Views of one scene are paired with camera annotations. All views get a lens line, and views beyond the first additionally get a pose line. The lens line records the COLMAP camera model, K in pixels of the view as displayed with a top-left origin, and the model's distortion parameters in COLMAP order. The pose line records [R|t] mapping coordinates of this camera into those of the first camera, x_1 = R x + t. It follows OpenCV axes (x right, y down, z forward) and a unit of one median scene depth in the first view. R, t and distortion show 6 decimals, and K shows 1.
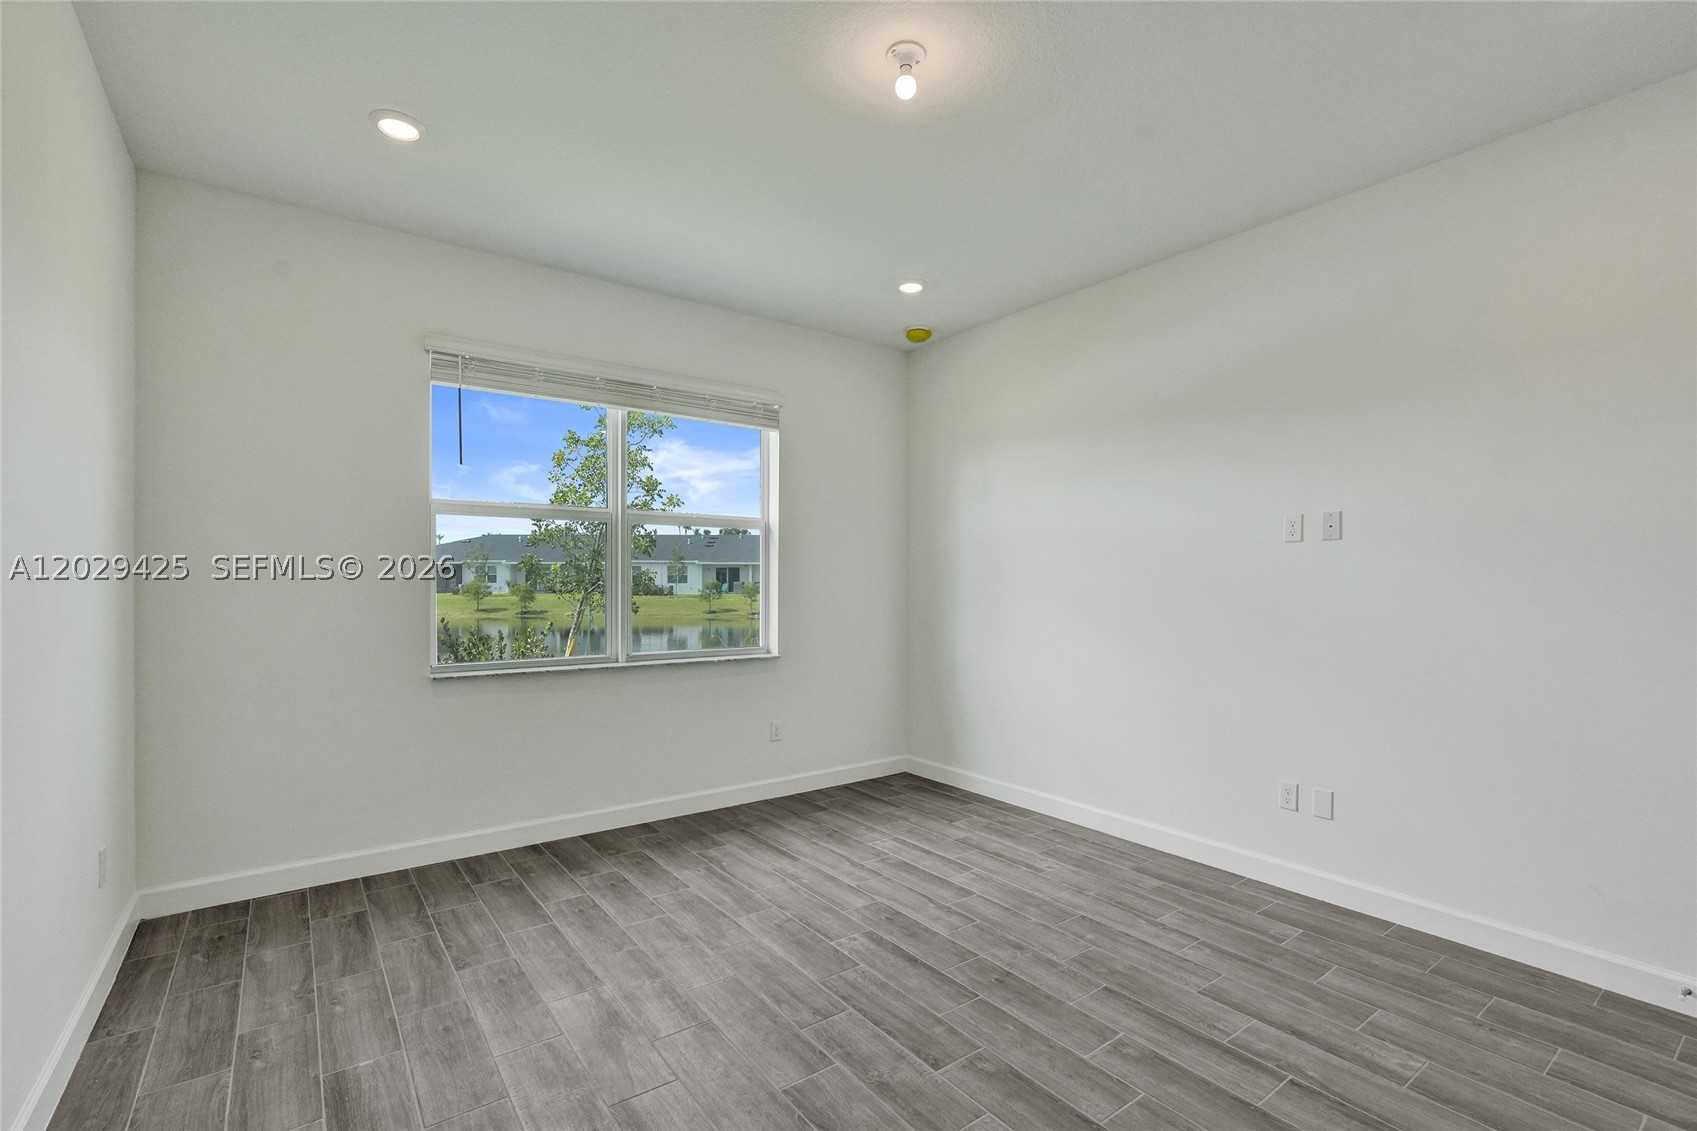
lens RADIAL K [[747.9, 0, 848.5], [0, 747.9, 565.5], [0, 0, 1]] dist [-0.019511, 0.009419]
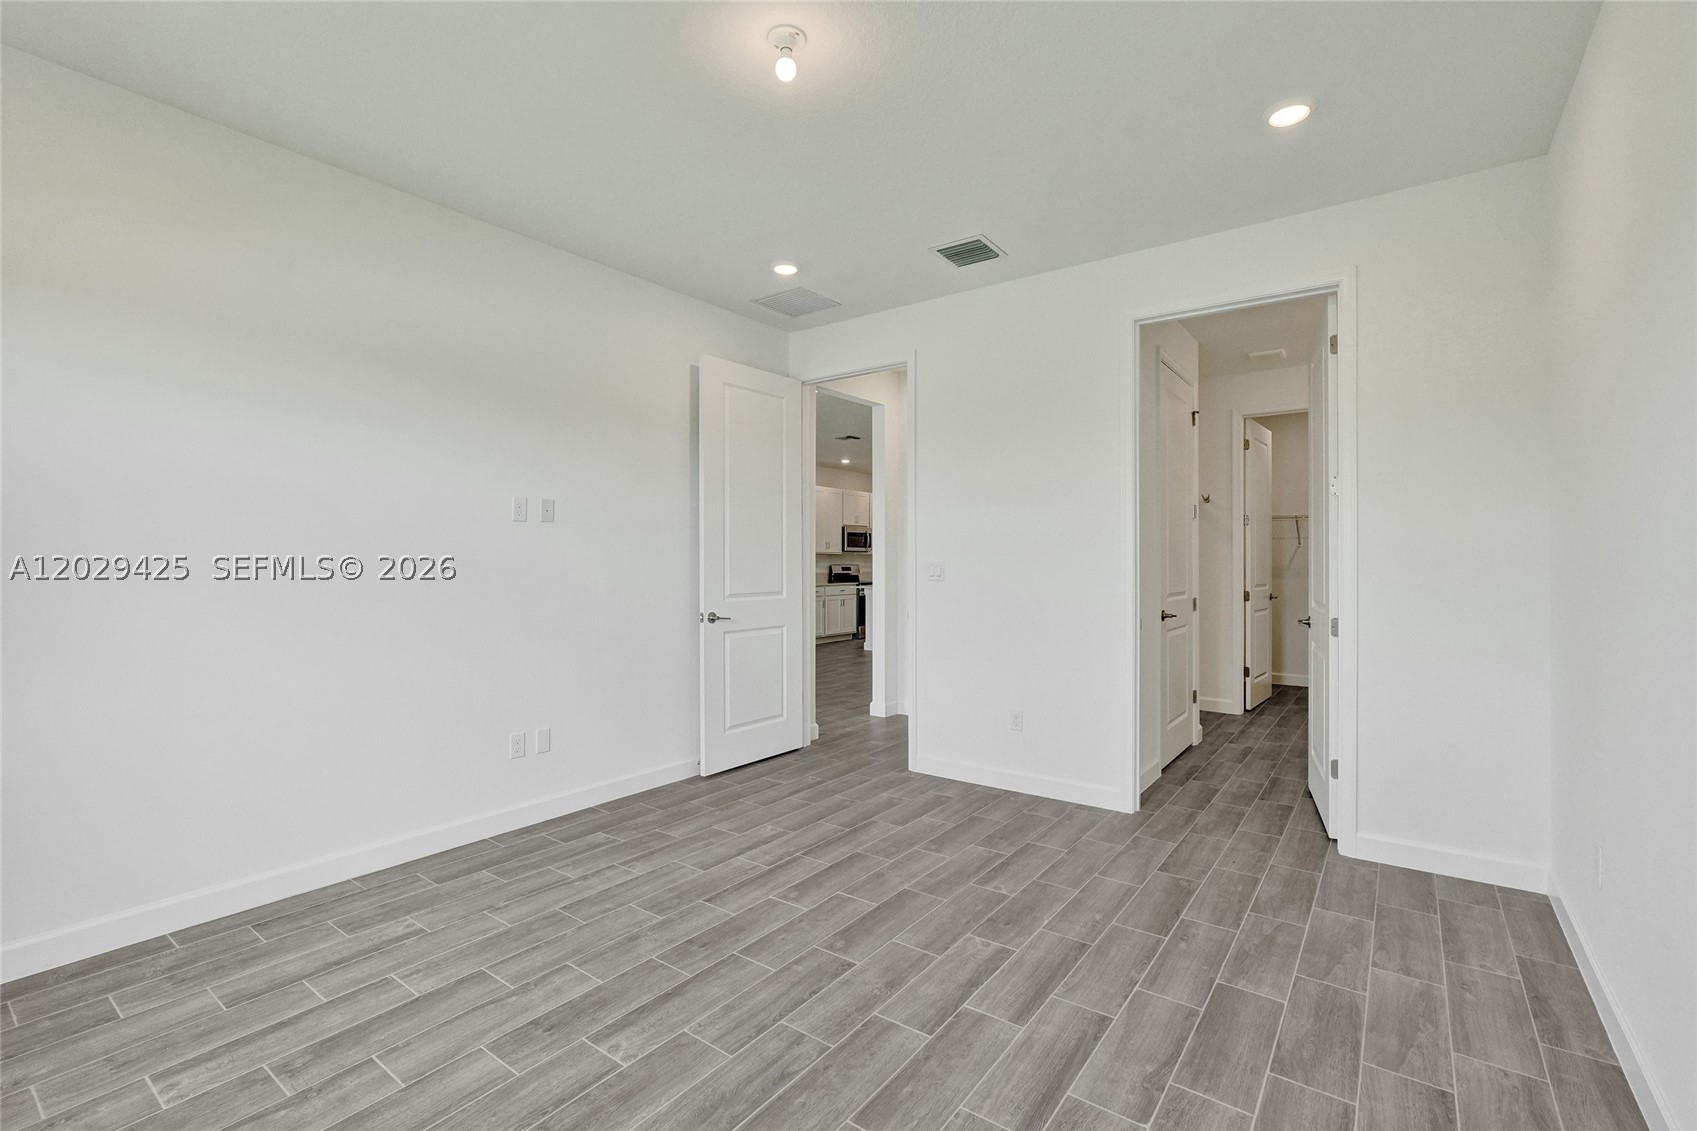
lens RADIAL K [[747.9, 0, 848.5], [0, 747.9, 565.5], [0, 0, 1]] dist [-0.019511, 0.009419]
pose [[-0.278144, -0.009674, 0.960491, -0.710852], [-0.018172, 0.999823, 0.004807, 0.024939], [-0.960367, -0.016117, -0.278271, 0.946087]]
